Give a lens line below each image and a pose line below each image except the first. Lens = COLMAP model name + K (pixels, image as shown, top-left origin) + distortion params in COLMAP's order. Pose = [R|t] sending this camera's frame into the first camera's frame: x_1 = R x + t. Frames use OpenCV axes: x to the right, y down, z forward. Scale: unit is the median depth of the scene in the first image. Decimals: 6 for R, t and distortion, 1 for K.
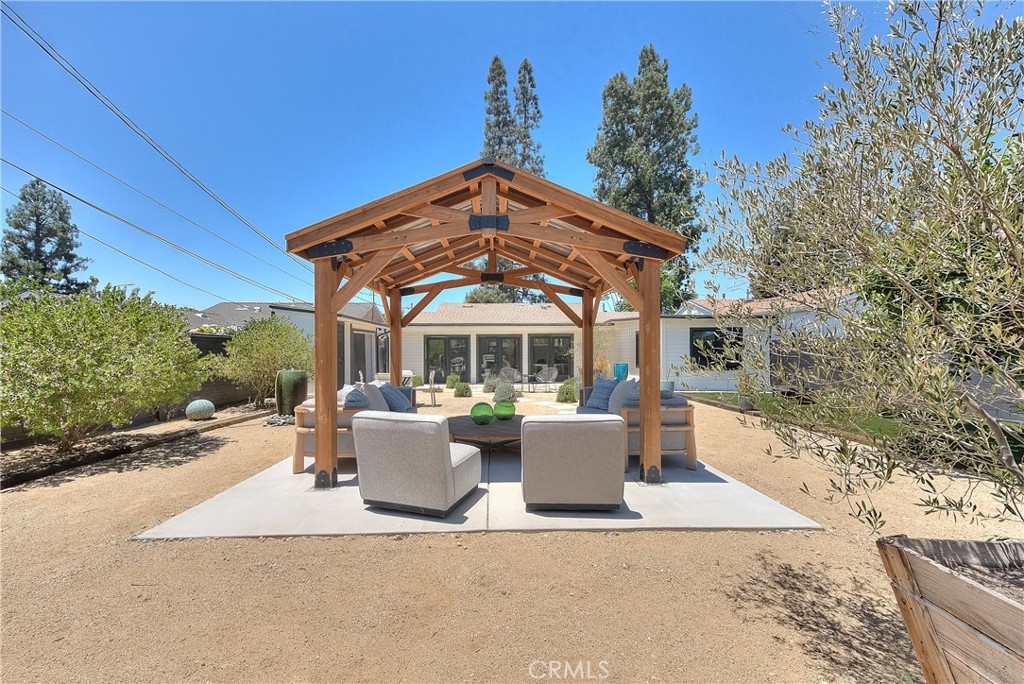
lens RADIAL K [[406.6, 0, 514.1], [0, 406.6, 347.4], [0, 0, 1]] dist [0.017994, -0.000128]
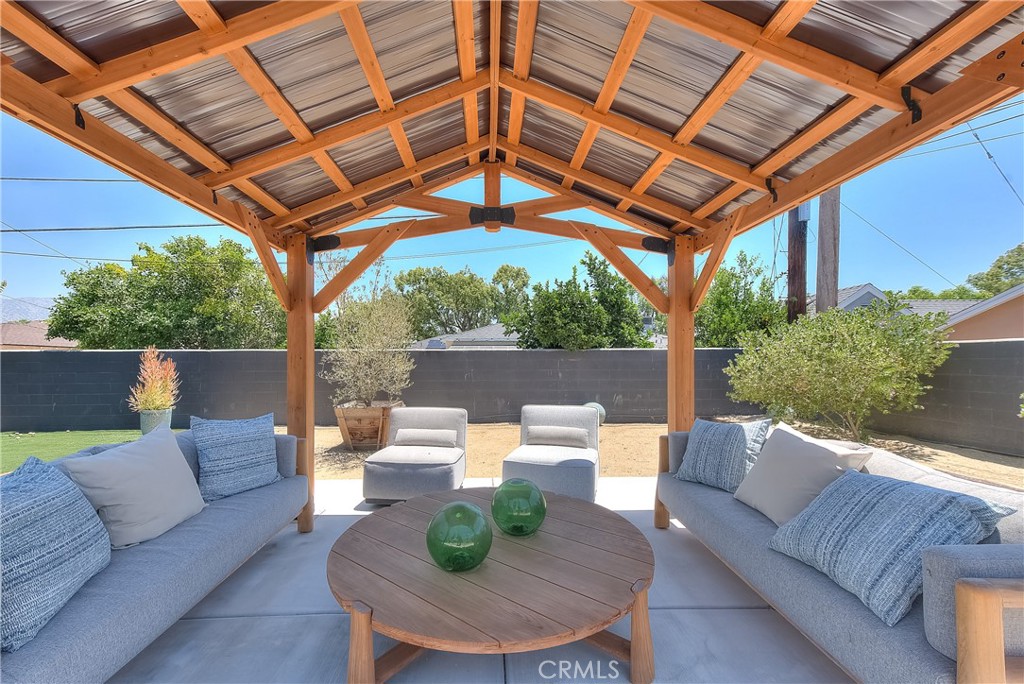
lens RADIAL K [[406.6, 0, 503.4], [0, 406.6, 366.3], [0, 0, 1]] dist [0.017994, -0.000128]
pose [[0.999967, -0.000564, -0.008164, -0.009508], [0.000712, 0.999835, 0.018147, 0.002188], [0.008152, -0.018152, 0.999802, 0.126853]]
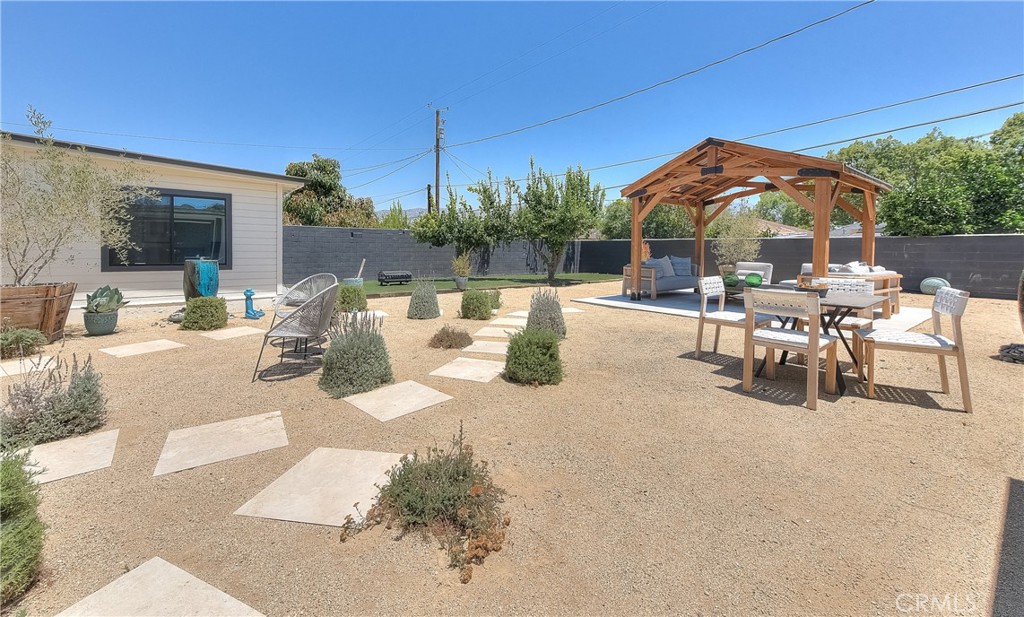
lens RADIAL K [[423.6, 0, 490.9], [0, 423.6, 259.5], [0, 0, 1]] dist [0.024008, -0.001066]
pose [[0.573111, 0.029681, -0.818940, 0.150051], [-0.008379, 0.999504, 0.030362, 0.008711], [0.819435, -0.010538, 0.573075, -0.149467]]
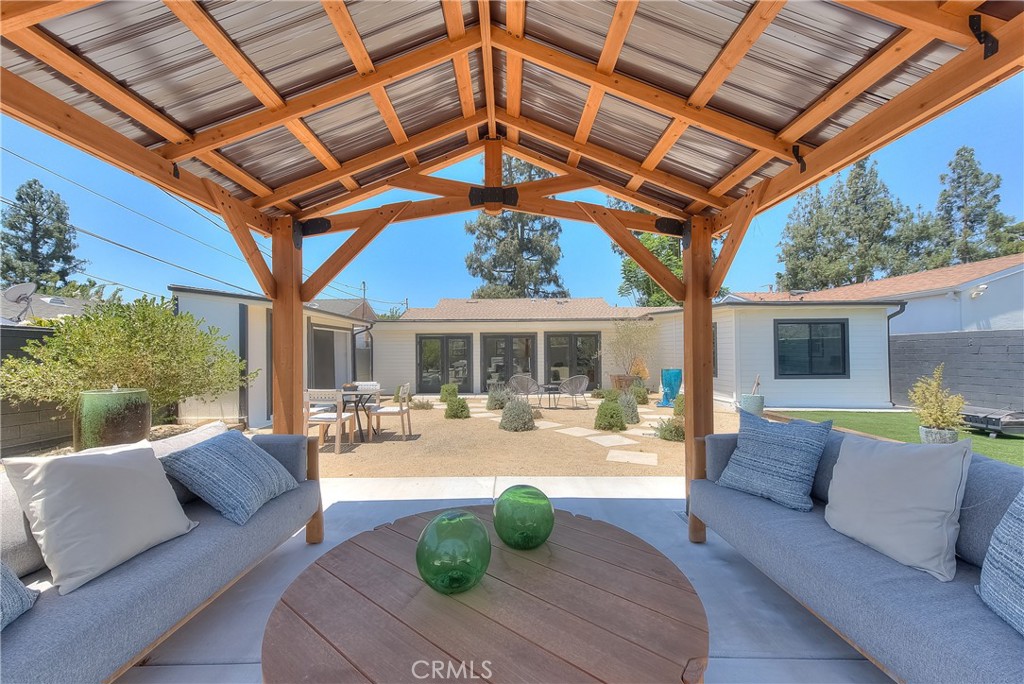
lens RADIAL K [[406.6, 0, 517.2], [0, 406.6, 342.6], [0, 0, 1]] dist [0.017994, -0.000128]
pose [[0.999865, -0.004884, -0.015659, -0.004968], [0.004613, 0.999840, -0.017292, 0.002125], [0.015741, 0.017217, 0.999728, 0.138130]]
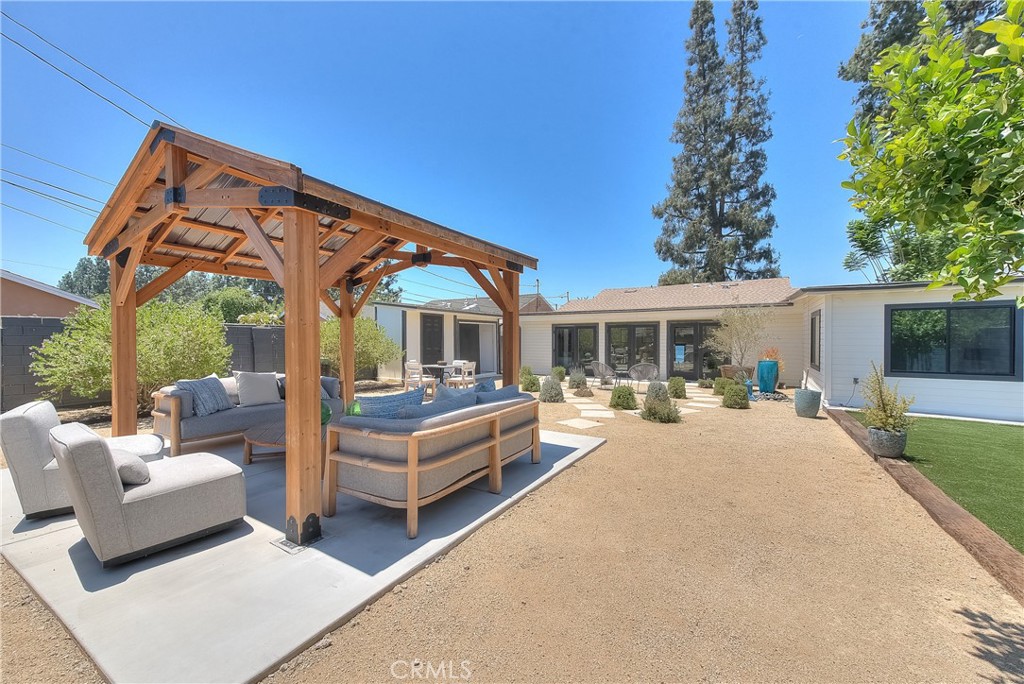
lens RADIAL K [[406.6, 0, 506.9], [0, 406.6, 341.9], [0, 0, 1]] dist [0.017994, -0.000128]
pose [[0.836882, 0.005735, -0.547354, 0.154238], [0.002329, 0.999899, 0.014037, -0.001247], [0.547379, -0.013022, 0.836784, 0.095928]]
